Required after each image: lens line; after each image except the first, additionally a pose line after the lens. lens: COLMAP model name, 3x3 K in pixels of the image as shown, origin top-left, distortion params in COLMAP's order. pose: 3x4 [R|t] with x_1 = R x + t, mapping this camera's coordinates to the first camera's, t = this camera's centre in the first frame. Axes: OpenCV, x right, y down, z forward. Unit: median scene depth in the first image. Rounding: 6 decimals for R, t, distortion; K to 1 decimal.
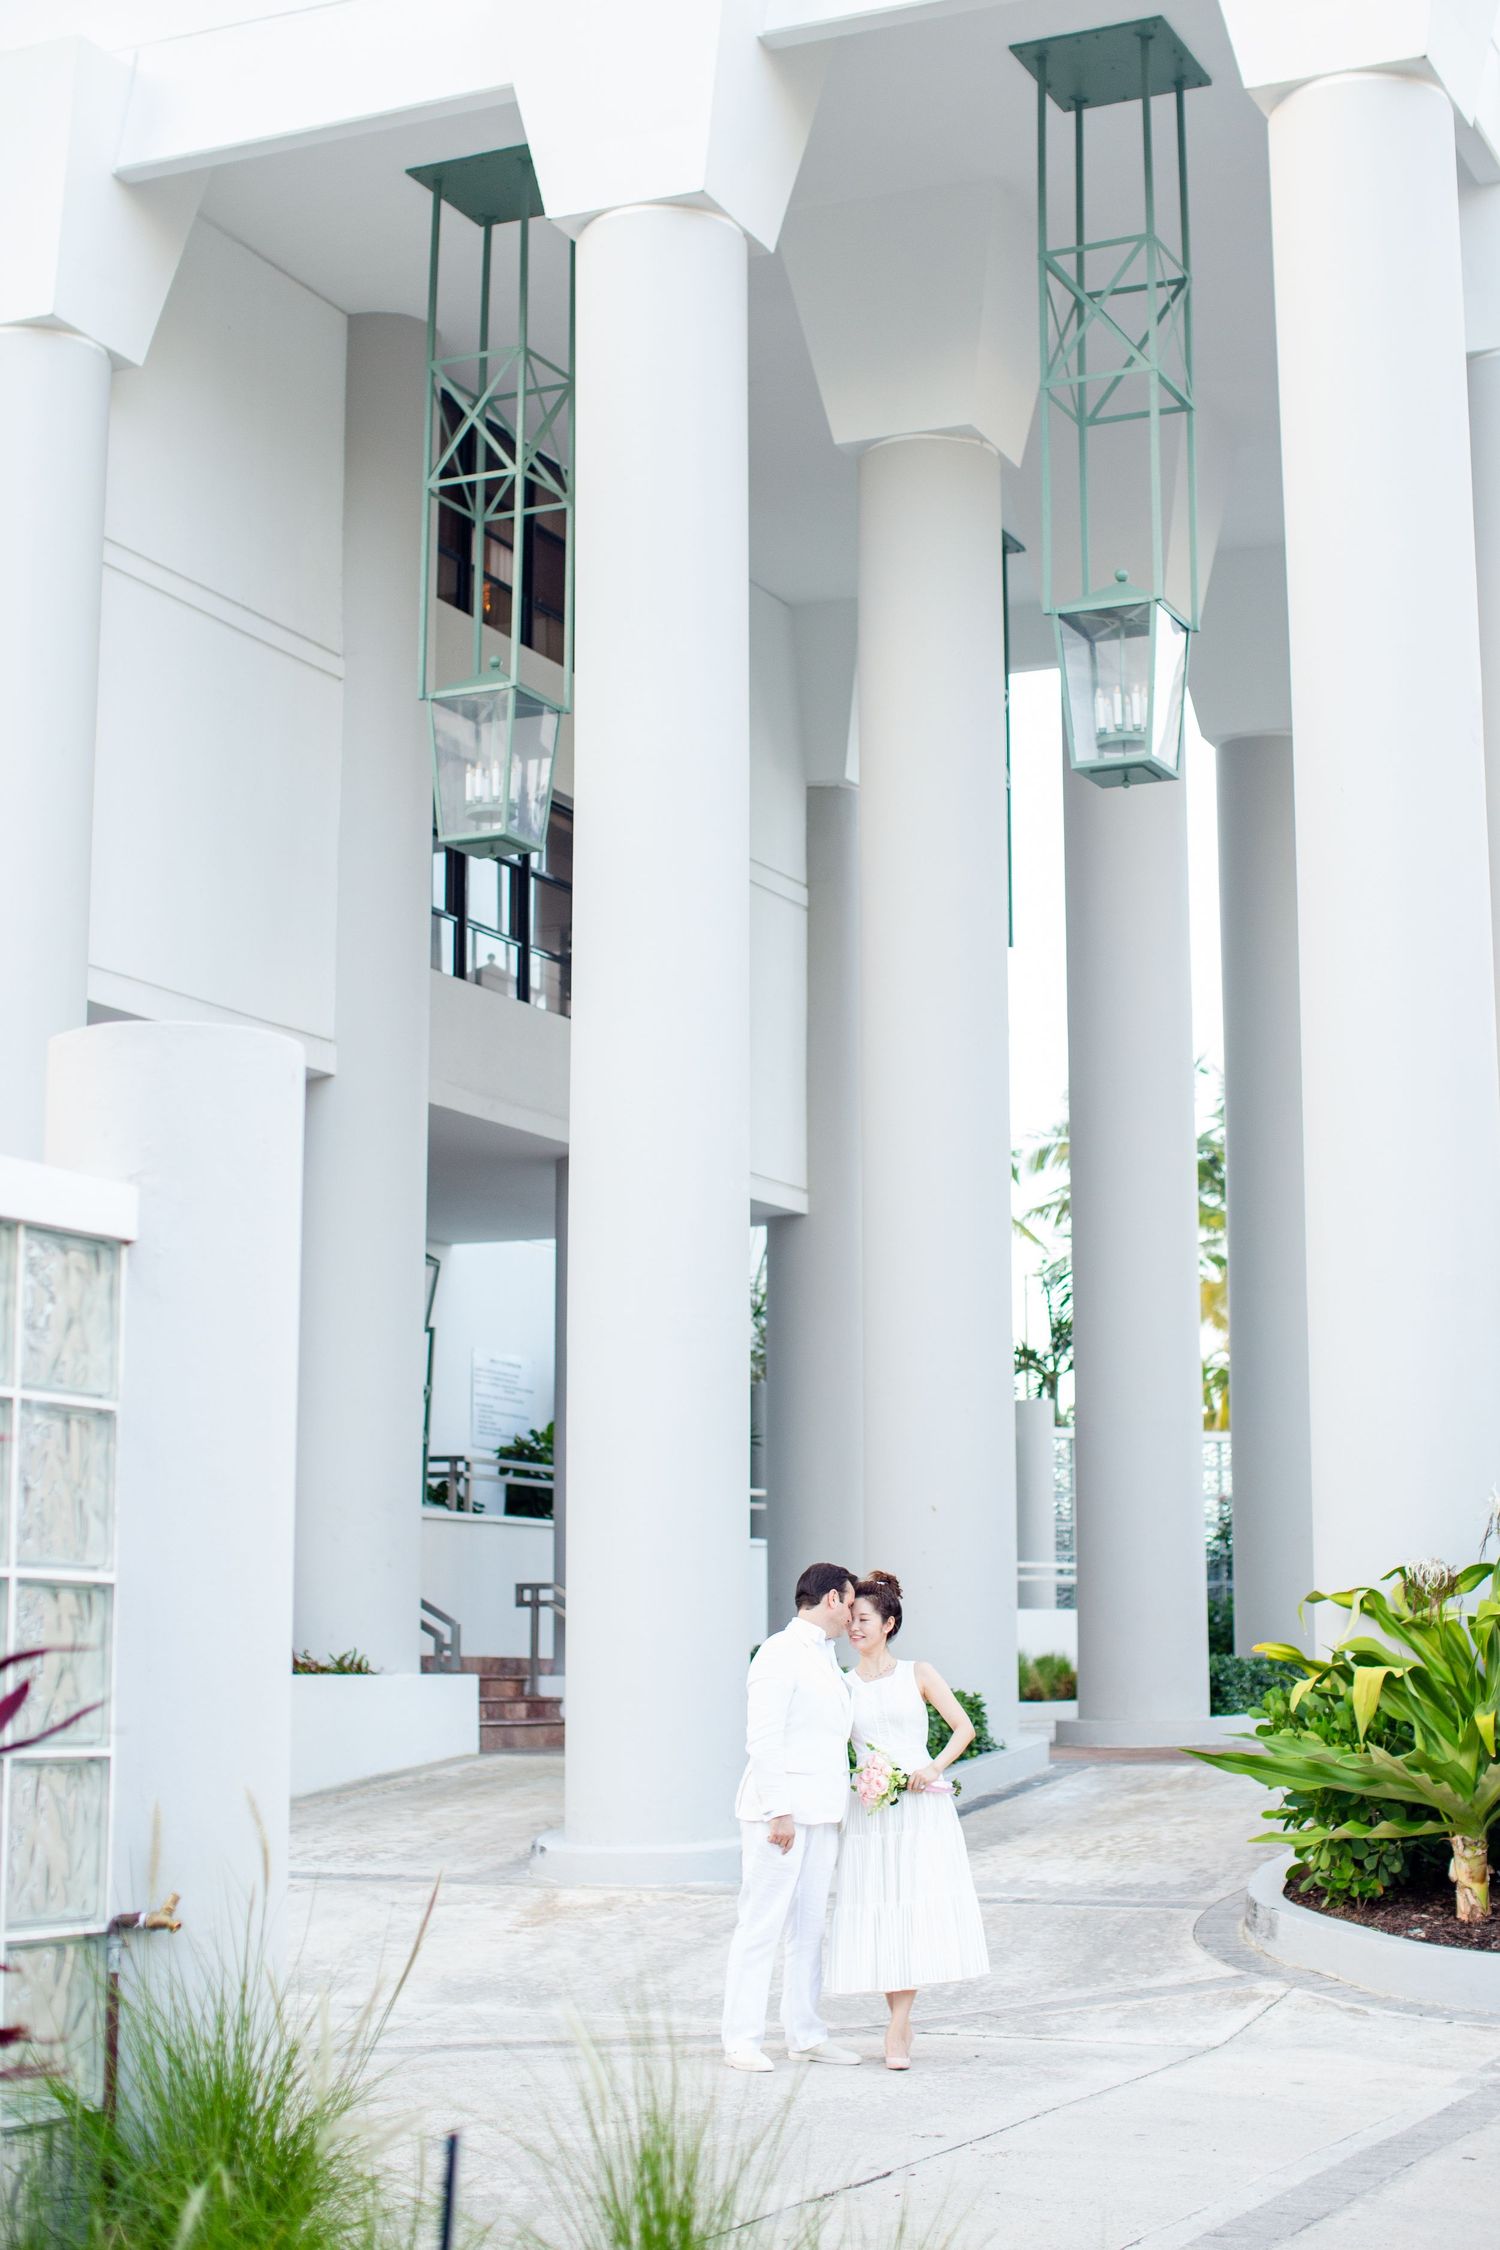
lens RADIAL K [[3523.2, 0, 750.0], [0, 3523.2, 1125.0], [0, 0, 1]] dist [-0.181838, 0.043382]
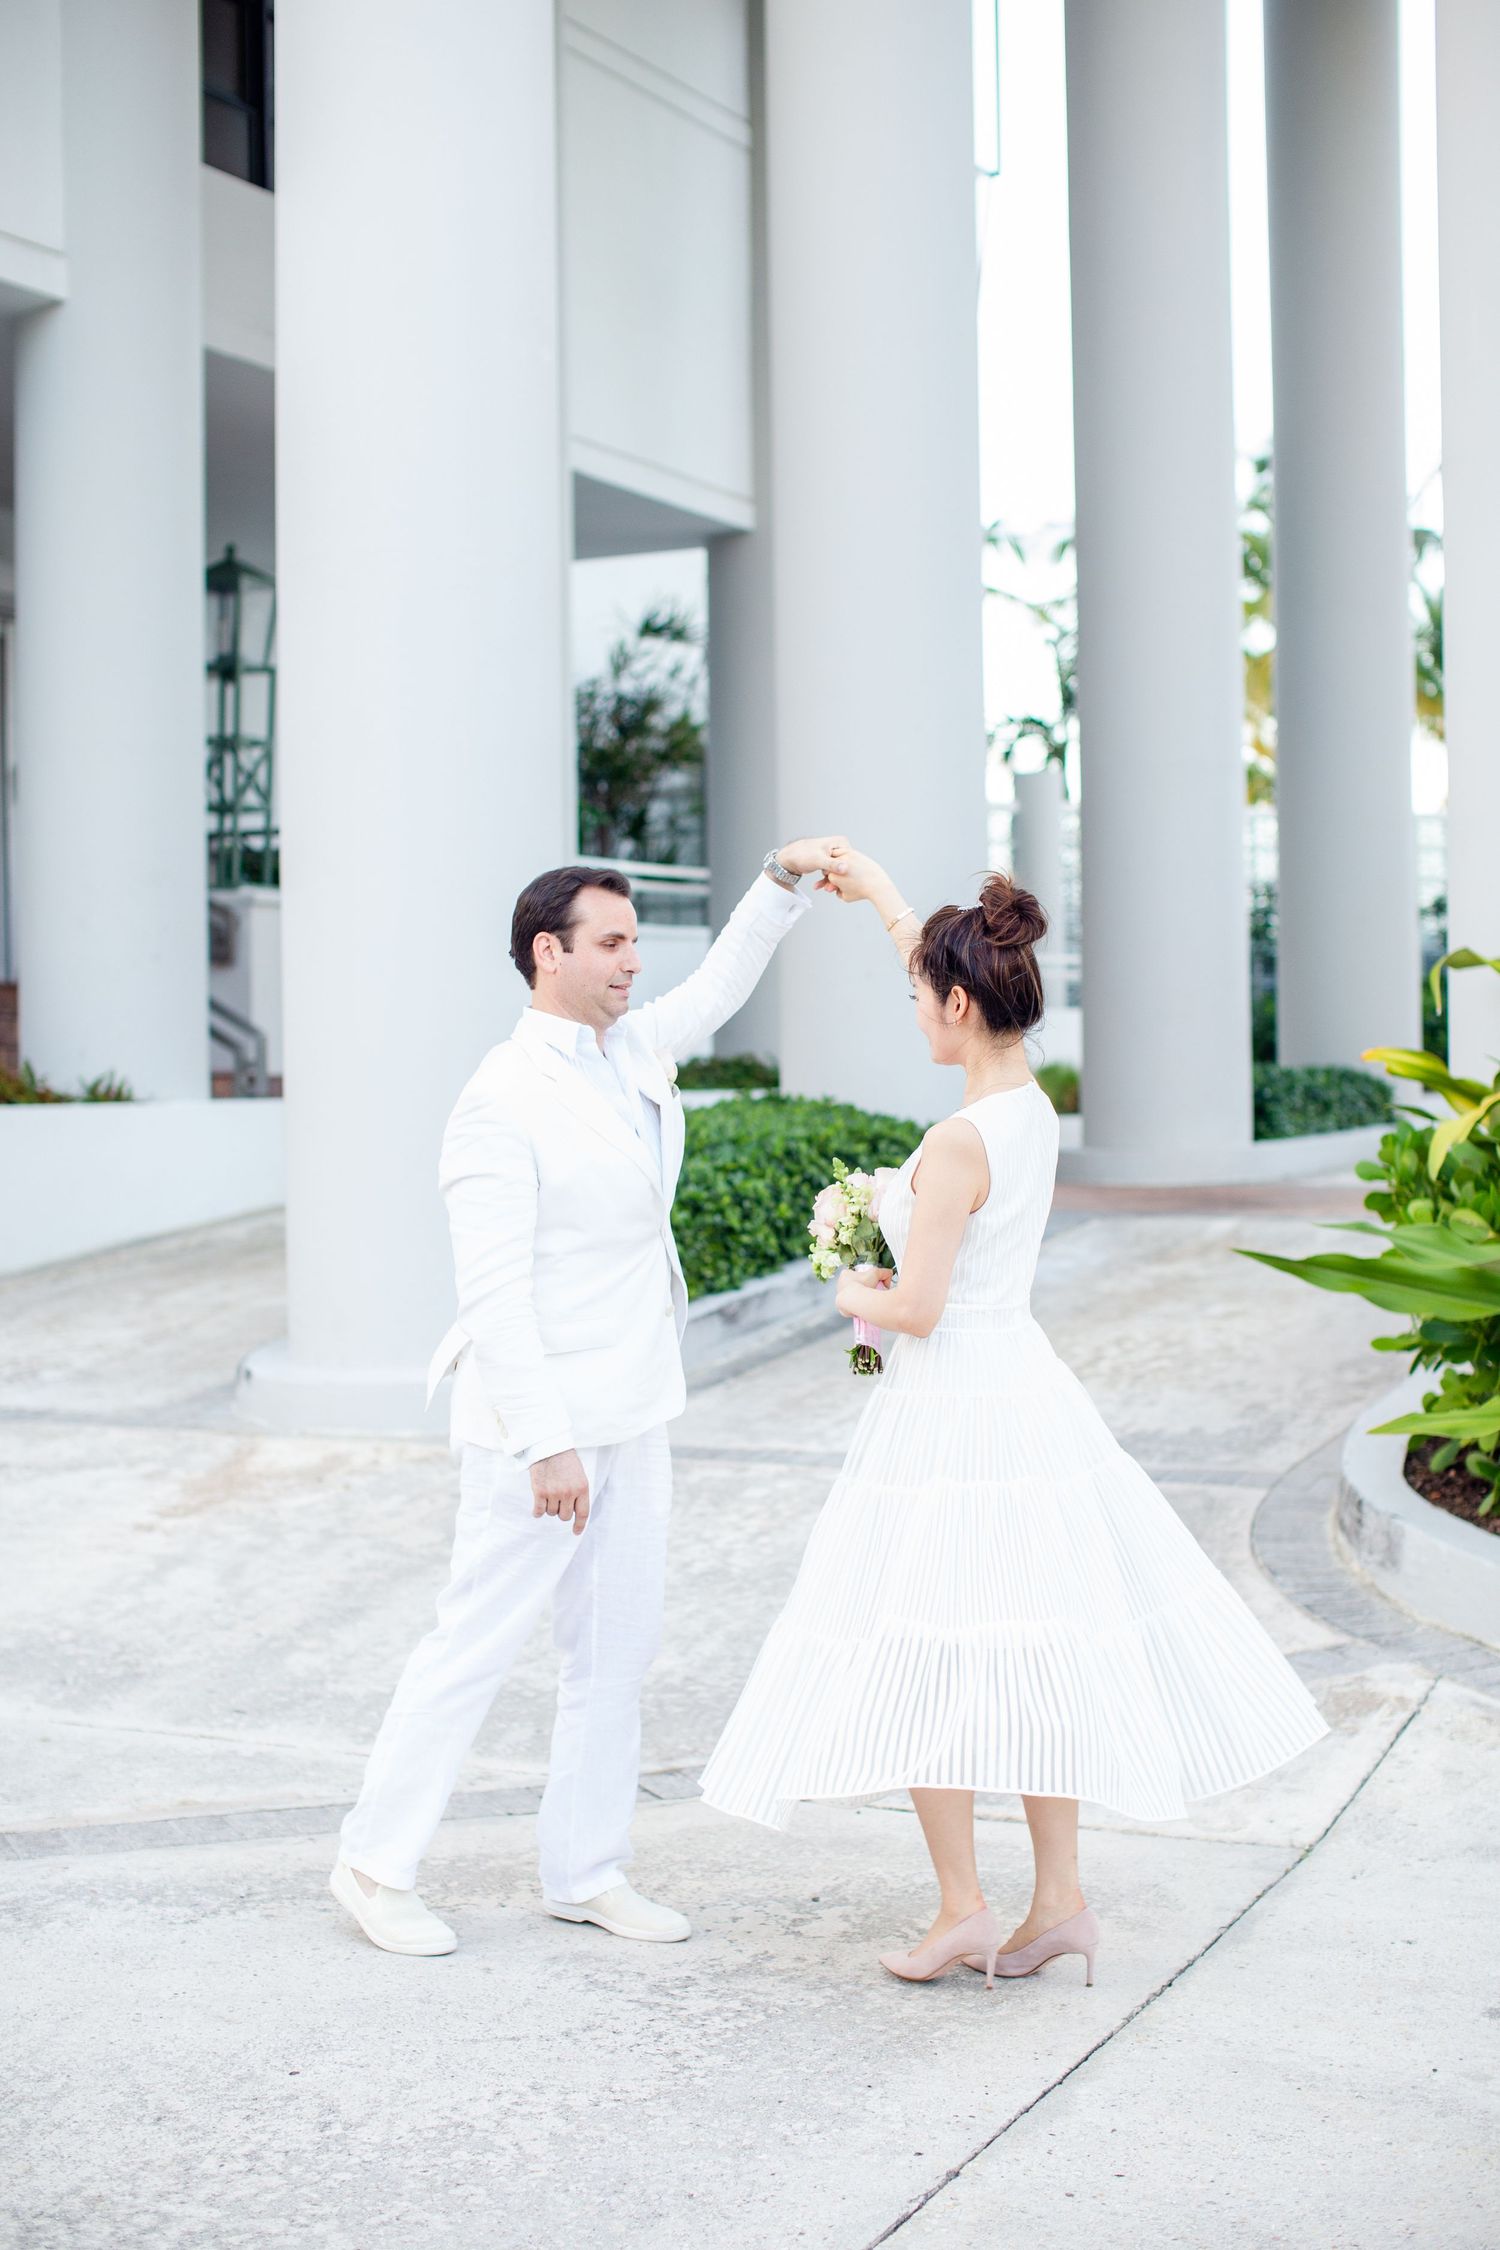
lens RADIAL K [[3066.8, 0, 750.0], [0, 3066.8, 1125.0], [0, 0, 1]] dist [-0.136219, 0.014575]
pose [[0.999657, -0.010457, -0.024006, 0.048491], [0.014393, 0.985315, 0.170139, 0.063743], [0.021874, -0.170427, 0.985128, 0.437002]]
